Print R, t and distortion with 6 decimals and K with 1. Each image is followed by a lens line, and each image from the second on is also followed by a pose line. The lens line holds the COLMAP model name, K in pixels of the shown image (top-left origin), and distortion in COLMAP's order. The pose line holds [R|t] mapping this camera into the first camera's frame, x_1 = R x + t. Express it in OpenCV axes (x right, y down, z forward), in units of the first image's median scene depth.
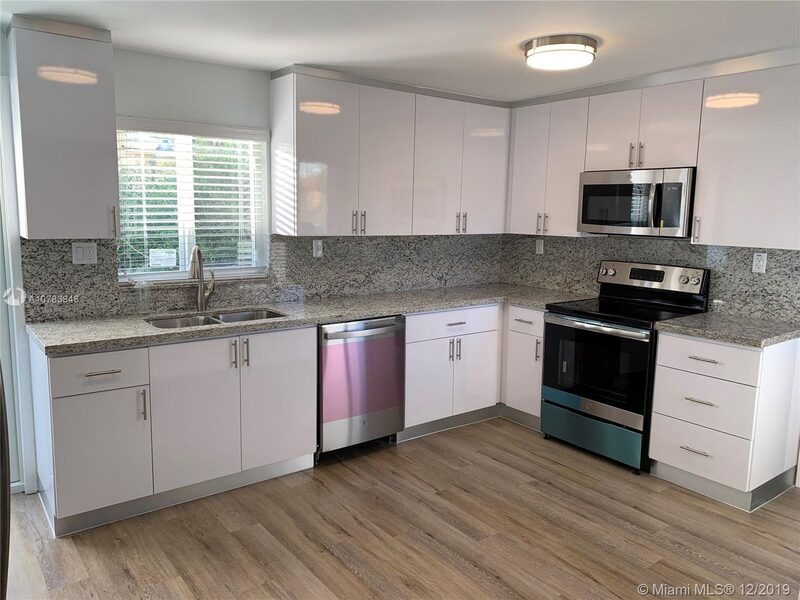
lens RADIAL K [[613.8, 0, 402.3], [0, 613.8, 299.7], [0, 0, 1]] dist [-0.006964, -0.005036]
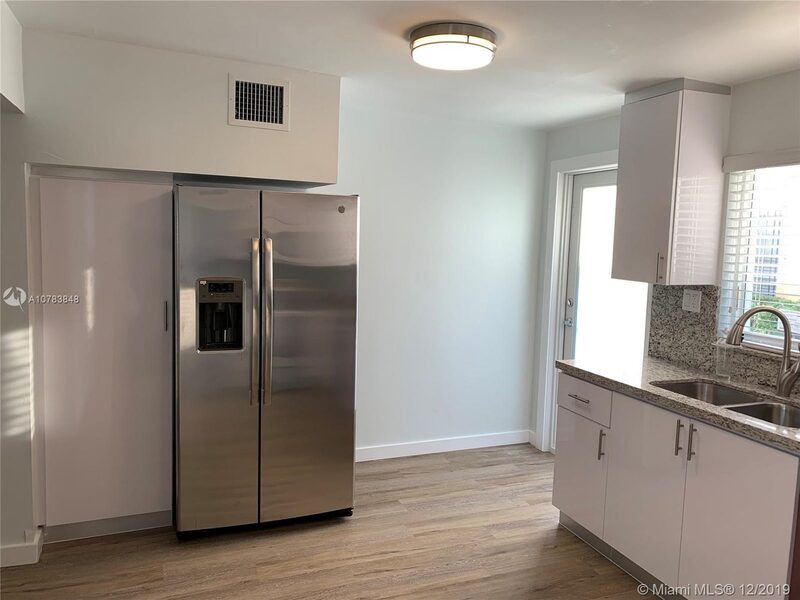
lens RADIAL K [[613.8, 0, 400.2], [0, 613.8, 300.3], [0, 0, 1]] dist [-0.006964, -0.005036]
pose [[-0.292232, 0.073061, -0.953553, 0.566625], [-0.171786, 0.976850, 0.127493, -0.122210], [0.940792, 0.201064, -0.272916, 0.829956]]
